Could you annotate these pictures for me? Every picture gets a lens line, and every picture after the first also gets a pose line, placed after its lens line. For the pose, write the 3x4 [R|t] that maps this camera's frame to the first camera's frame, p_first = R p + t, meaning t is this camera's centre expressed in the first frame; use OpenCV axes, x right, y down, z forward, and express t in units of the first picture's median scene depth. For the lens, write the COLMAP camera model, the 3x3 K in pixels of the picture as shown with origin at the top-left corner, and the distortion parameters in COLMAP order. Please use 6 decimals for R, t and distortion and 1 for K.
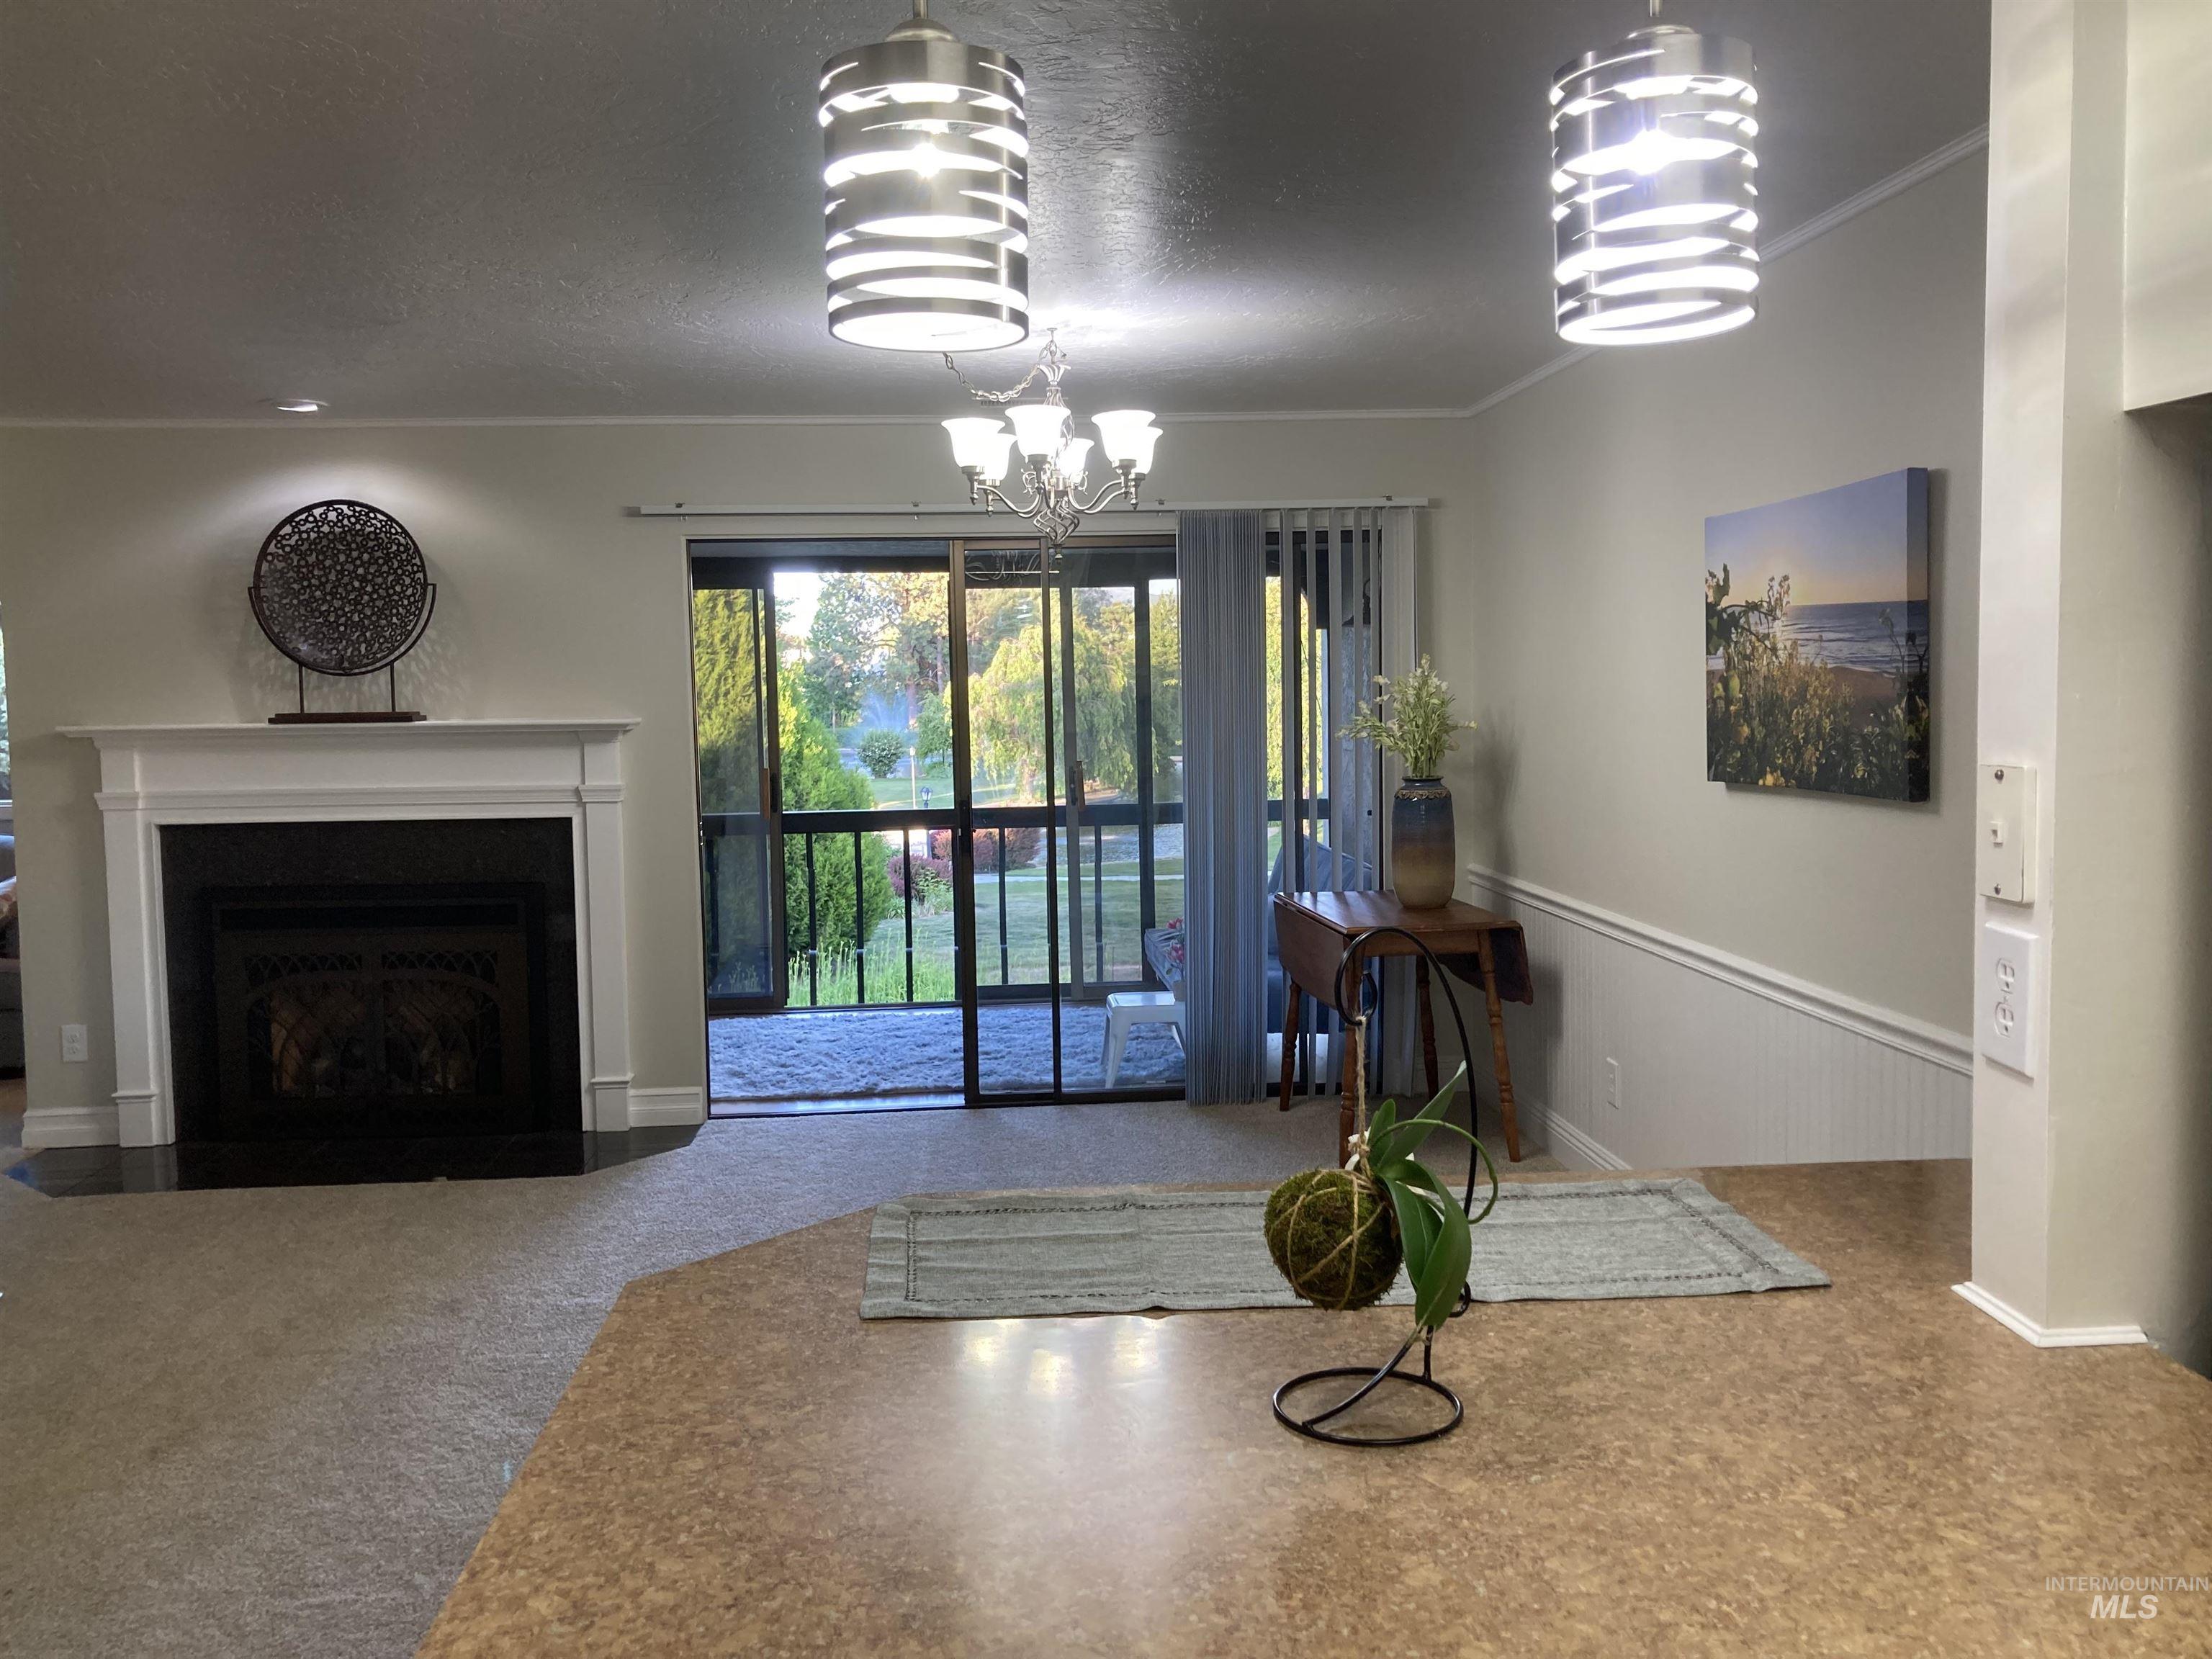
lens RADIAL K [[1856.9, 0, 1094.4], [0, 1856.9, 809.2], [0, 0, 1]] dist [0.010020, 0.015116]
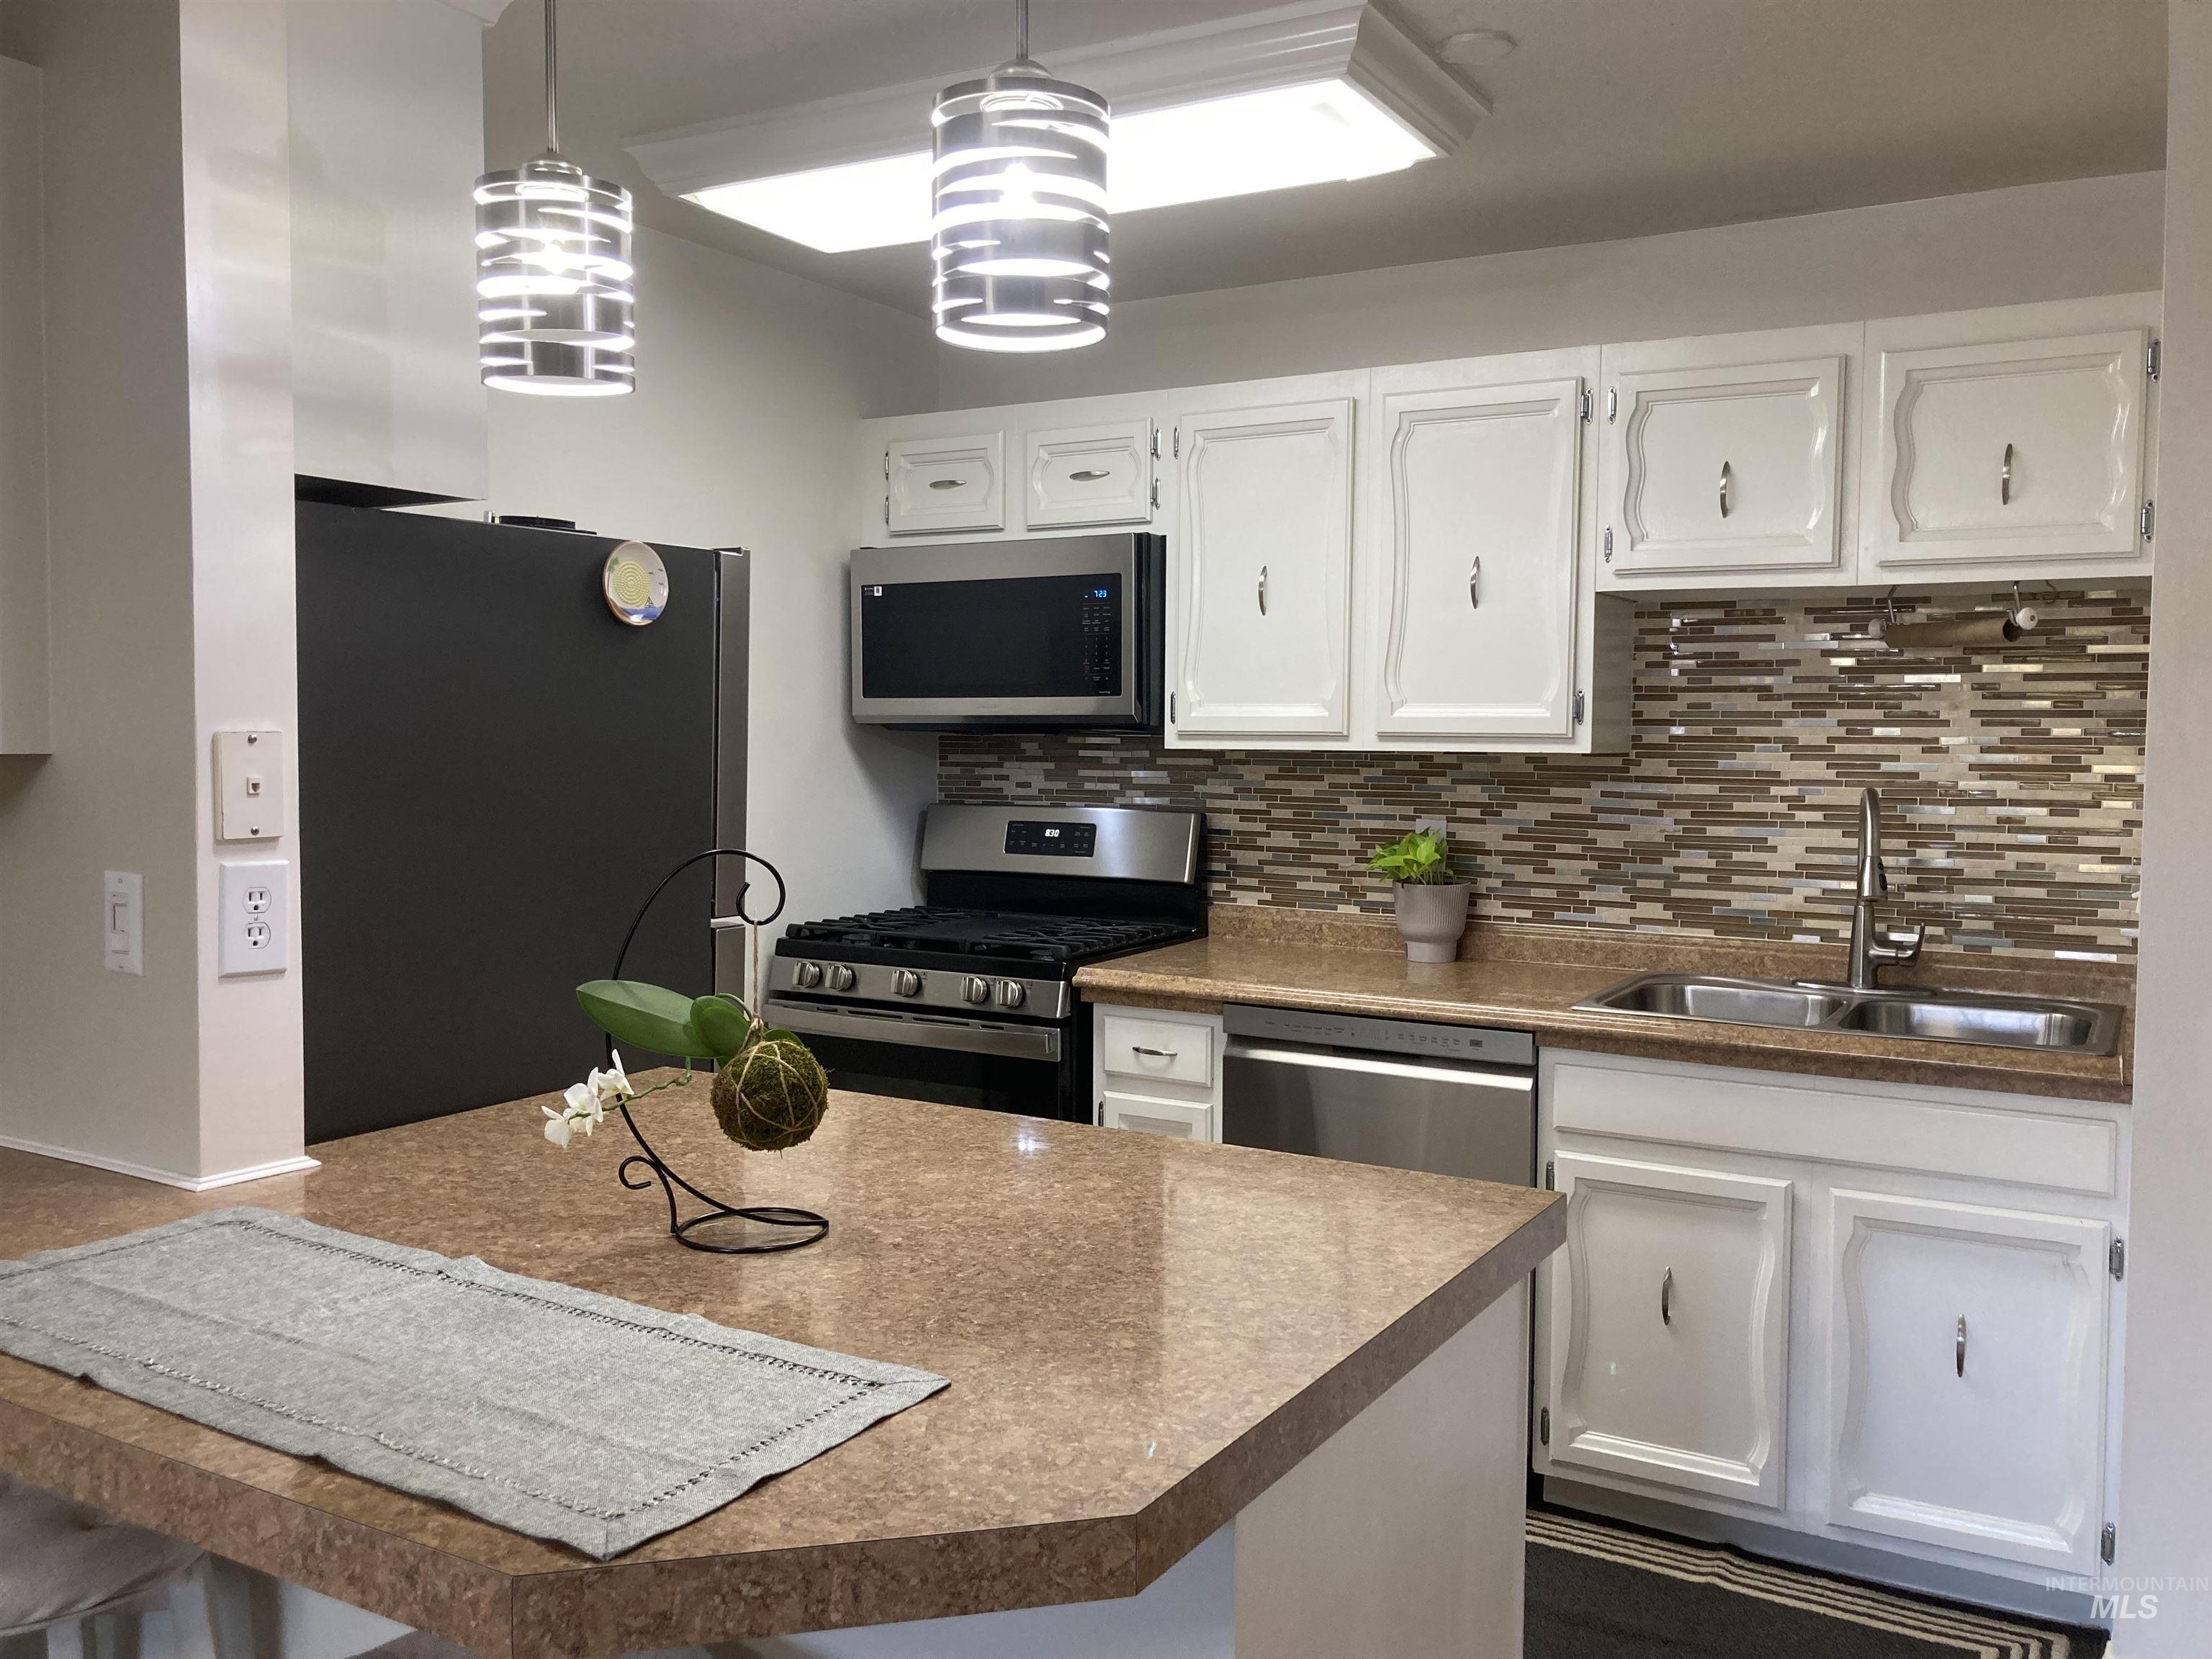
lens RADIAL K [[1856.9, 0, 1098.8], [0, 1856.9, 815.1], [0, 0, 1]] dist [0.010020, 0.015116]
pose [[-0.827737, -0.019673, 0.560771, -0.185263], [0.043142, 0.994196, 0.098559, -0.017978], [-0.559455, 0.105773, -0.822084, 0.465032]]
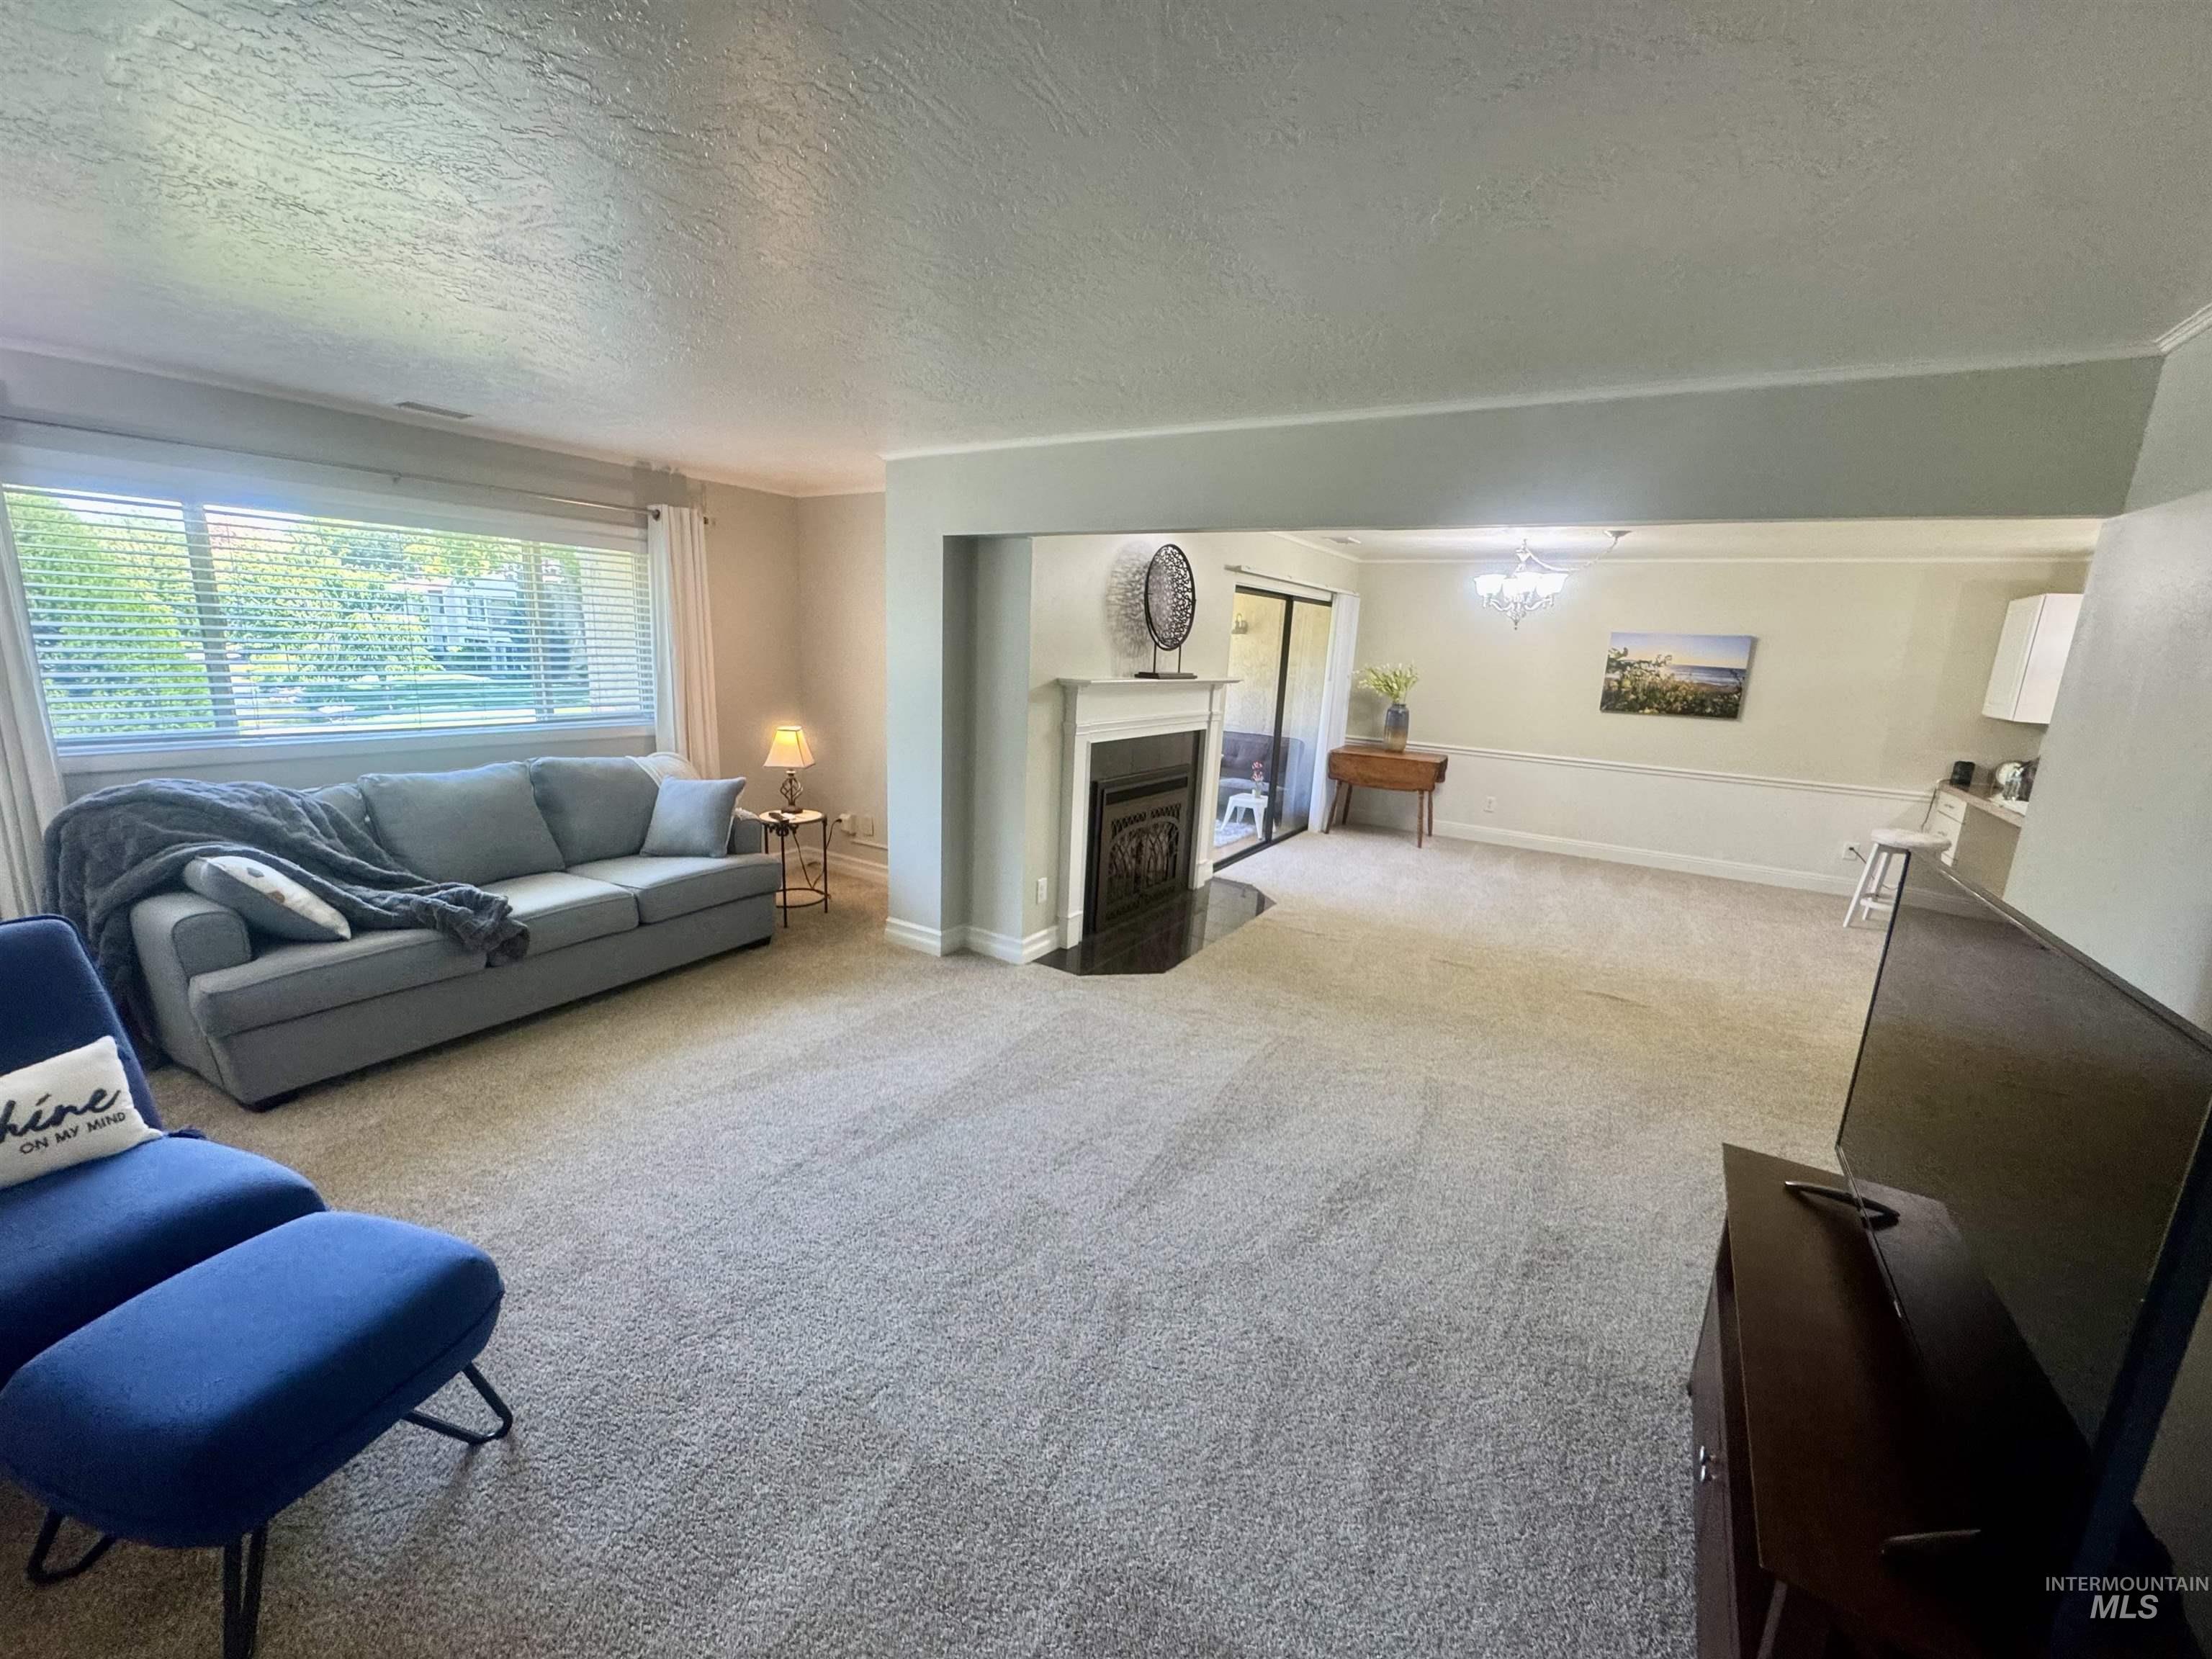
lens RADIAL K [[873.1, 0, 1097.9], [0, 873.1, 835.3], [0, 0, 1]] dist [-0.006882, 0.000016]
pose [[0.593112, -0.131056, 0.794382, -1.094844], [-0.001230, 0.986514, 0.163672, -0.035150], [-0.805119, -0.098053, 0.584952, 0.561804]]
